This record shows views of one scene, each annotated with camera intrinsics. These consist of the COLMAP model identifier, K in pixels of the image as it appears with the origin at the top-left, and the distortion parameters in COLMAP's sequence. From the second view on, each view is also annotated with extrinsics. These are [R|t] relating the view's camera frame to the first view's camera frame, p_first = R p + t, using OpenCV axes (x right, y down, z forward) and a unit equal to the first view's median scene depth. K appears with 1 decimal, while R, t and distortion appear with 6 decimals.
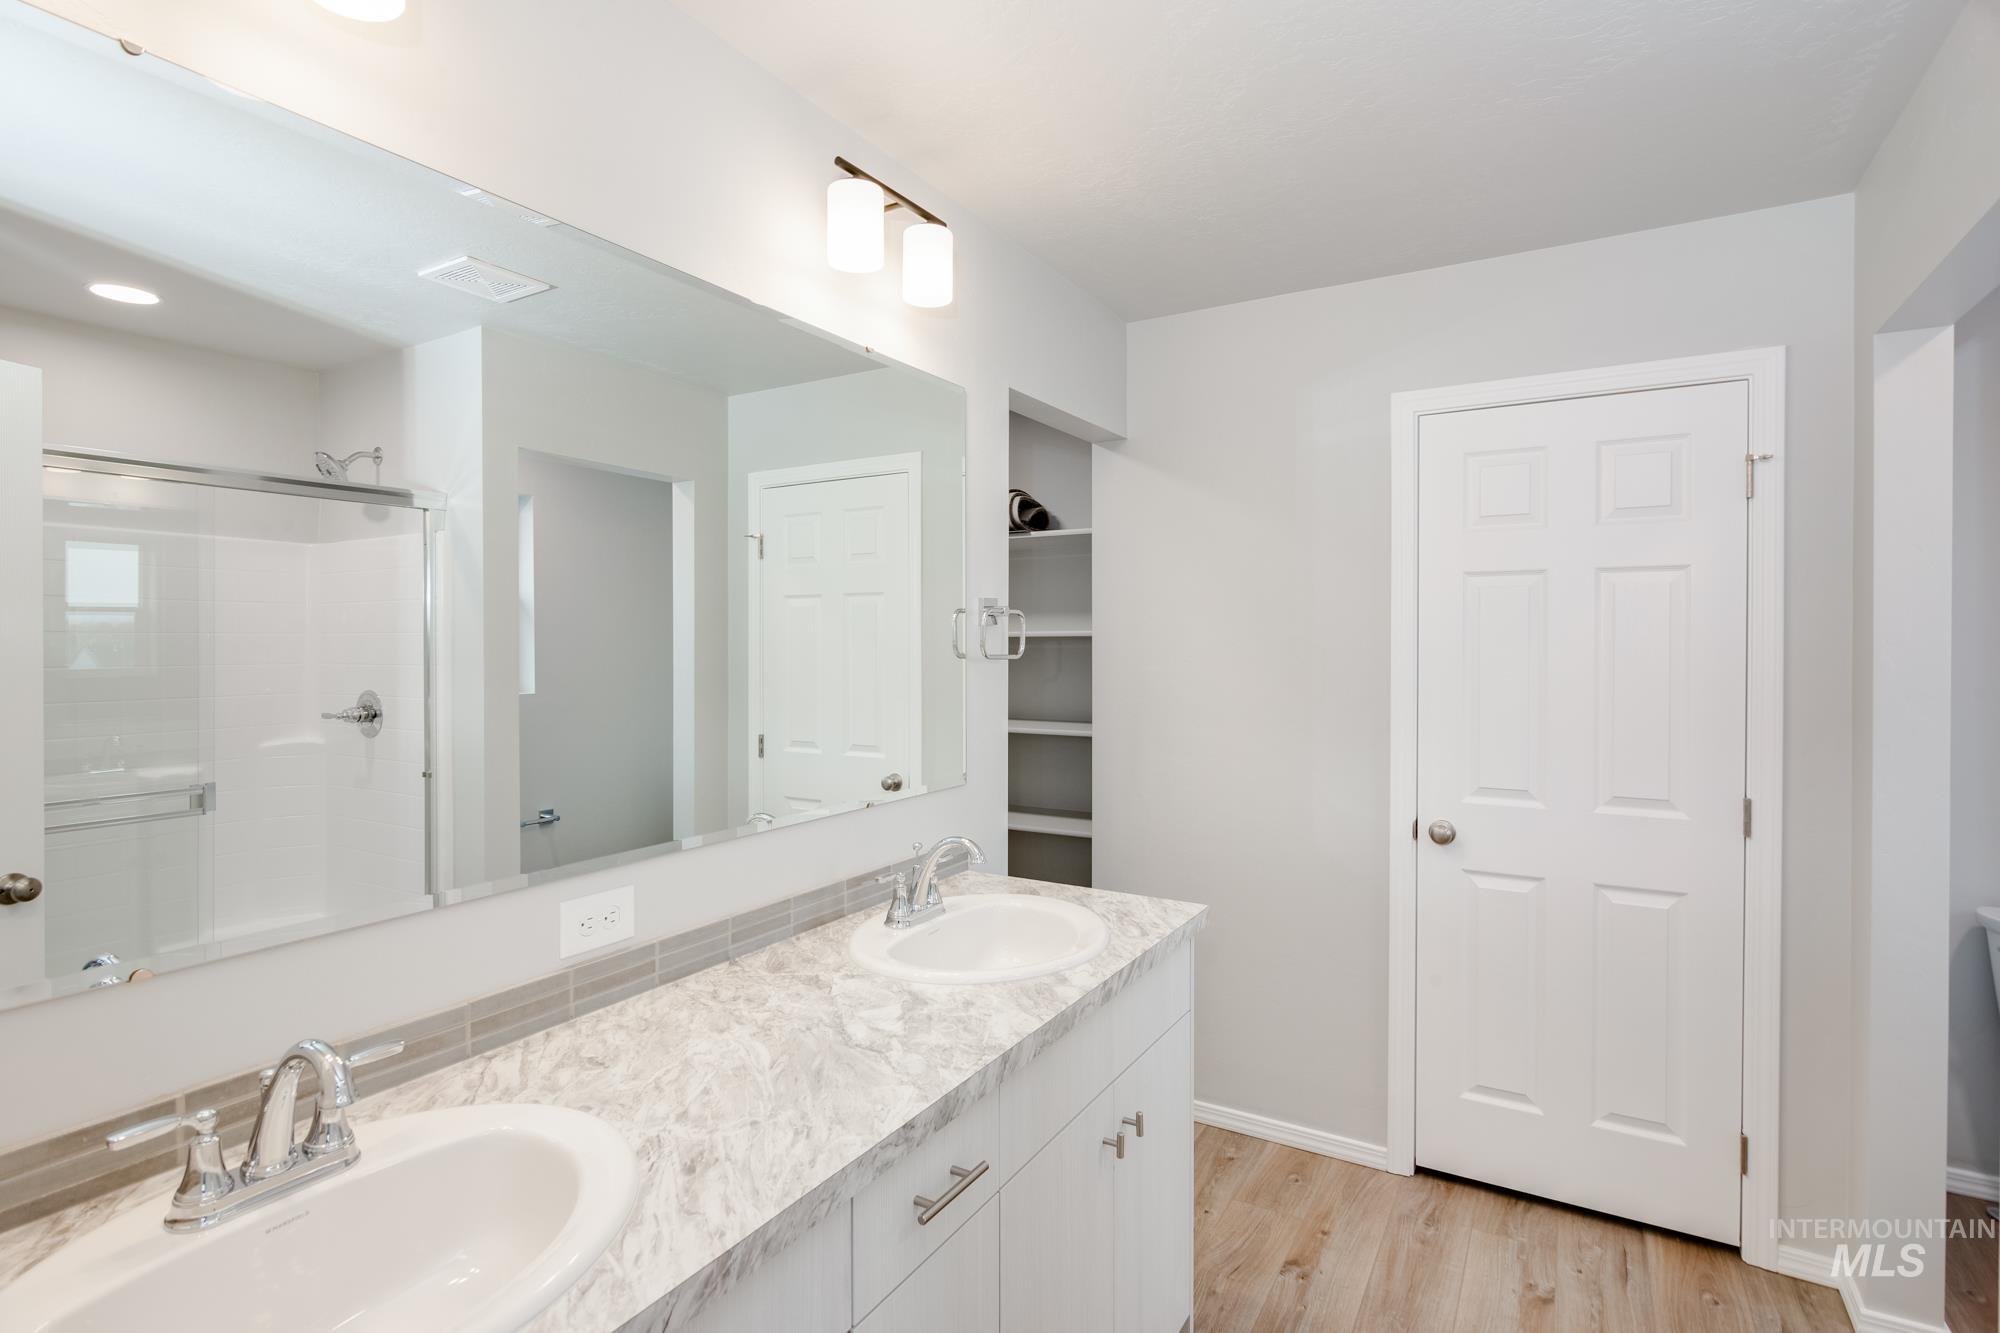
lens RADIAL K [[973.0, 0, 991.5], [0, 973.0, 660.8], [0, 0, 1]] dist [-0.000885, -0.000259]
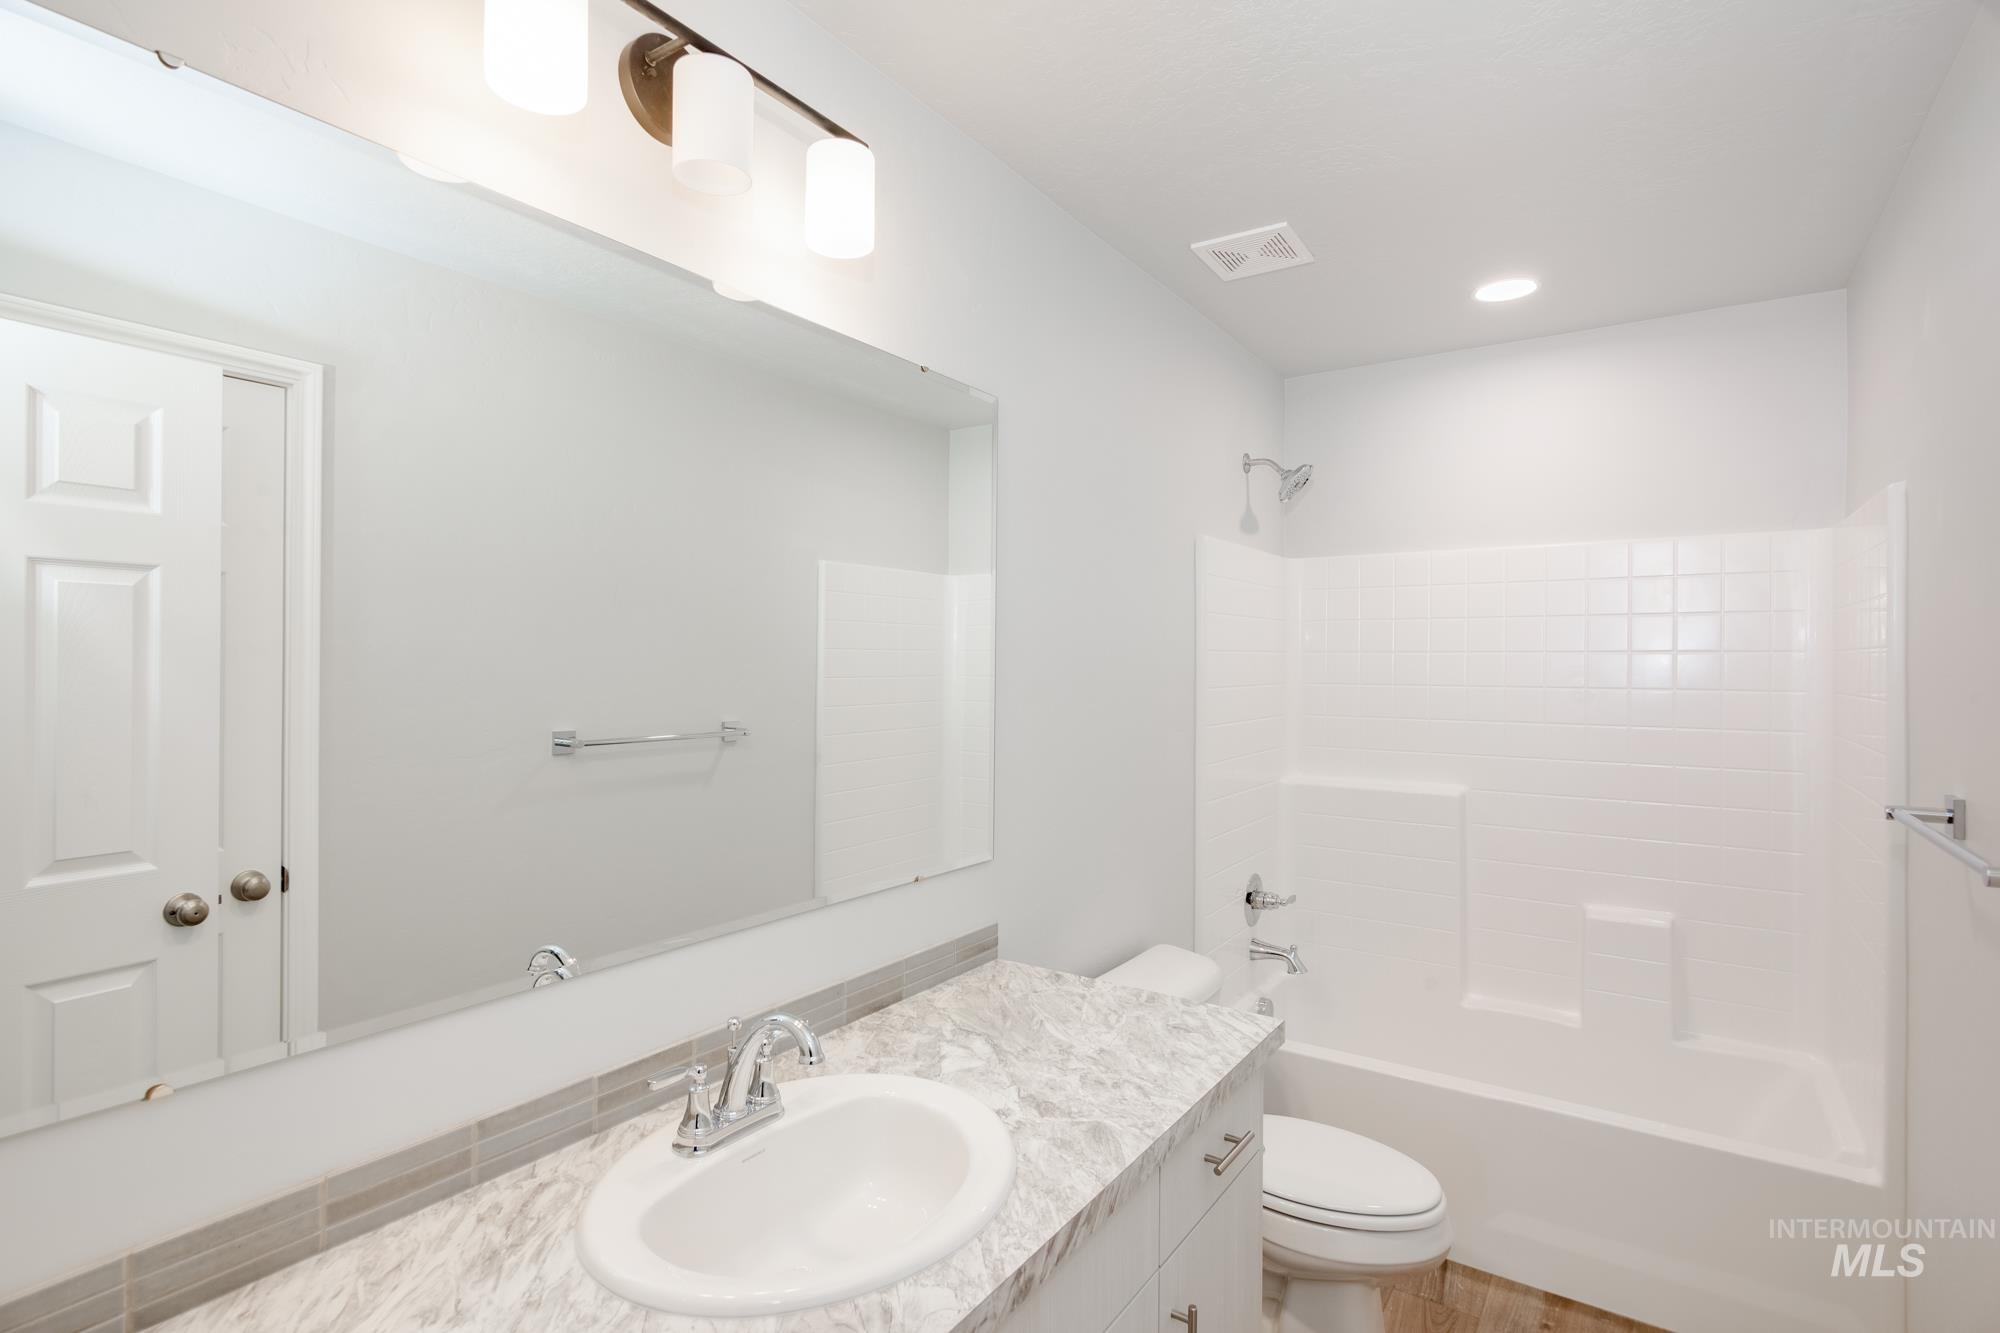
lens RADIAL K [[973.0, 0, 991.5], [0, 973.0, 660.8], [0, 0, 1]] dist [-0.000885, -0.000259]
pose [[-0.998117, -0.007676, 0.060860, -0.206548], [-0.006645, 0.999831, 0.017129, -0.082627], [-0.060982, 0.016693, -0.997999, 2.036019]]
